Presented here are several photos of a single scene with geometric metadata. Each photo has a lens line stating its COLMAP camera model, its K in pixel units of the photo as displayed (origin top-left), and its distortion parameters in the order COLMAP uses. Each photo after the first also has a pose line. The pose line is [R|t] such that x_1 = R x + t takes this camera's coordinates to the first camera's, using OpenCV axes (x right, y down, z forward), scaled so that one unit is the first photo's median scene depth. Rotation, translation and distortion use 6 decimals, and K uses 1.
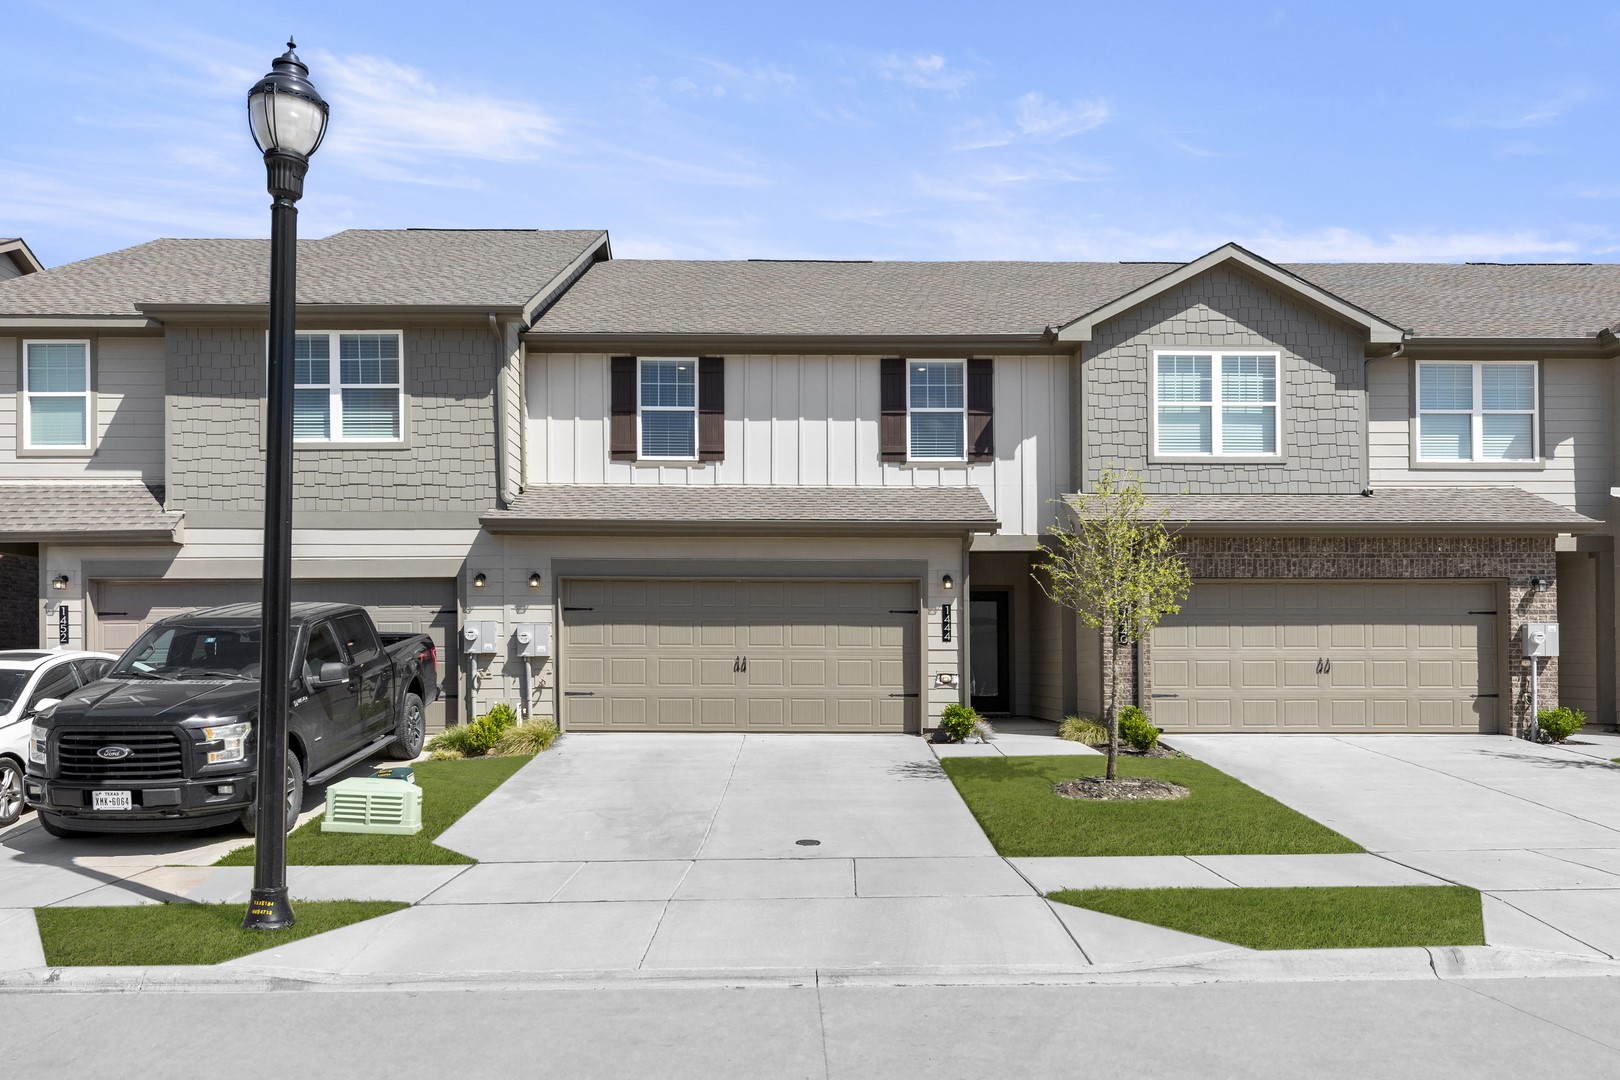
lens RADIAL K [[971.3, 0, 808.9], [0, 971.3, 545.0], [0, 0, 1]] dist [0.002310, -0.000581]
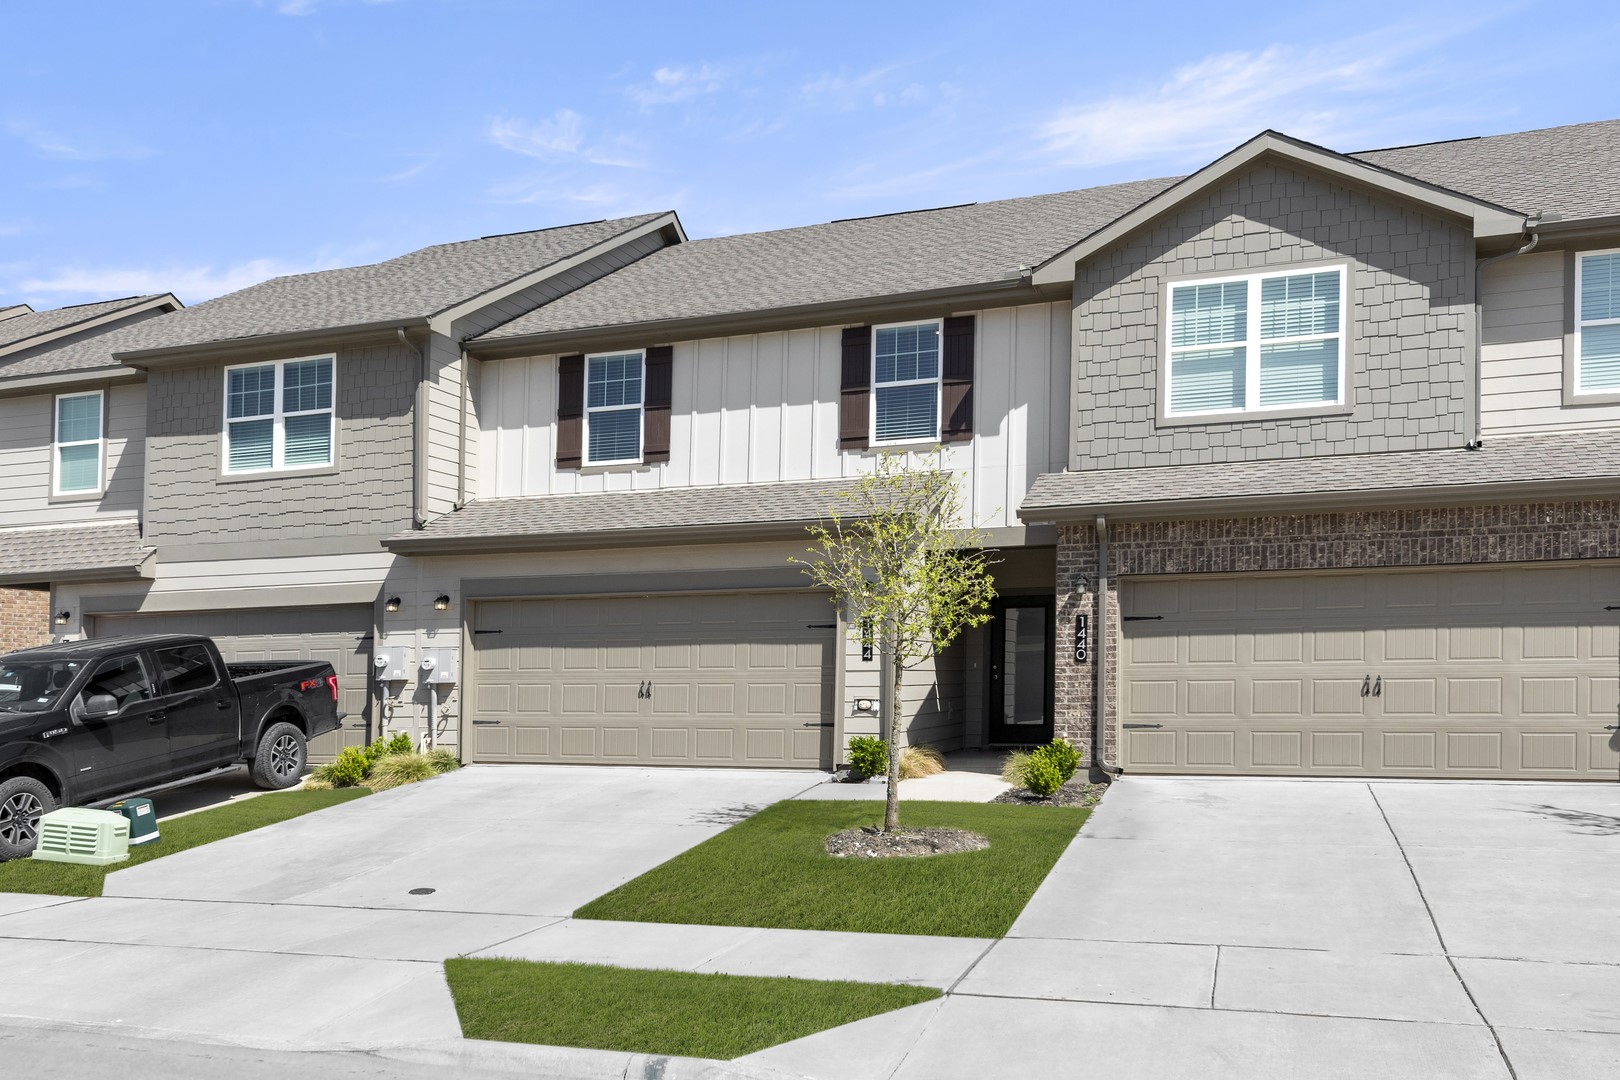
lens RADIAL K [[1123.1, 0, 809.8], [0, 1123.1, 533.0], [0, 0, 1]] dist [0.000012, 0.001092]
pose [[0.952467, -0.049124, -0.300655, 0.380494], [0.046684, 0.998793, -0.015301, 0.001639], [0.301044, 0.000538, 0.953610, 0.057343]]
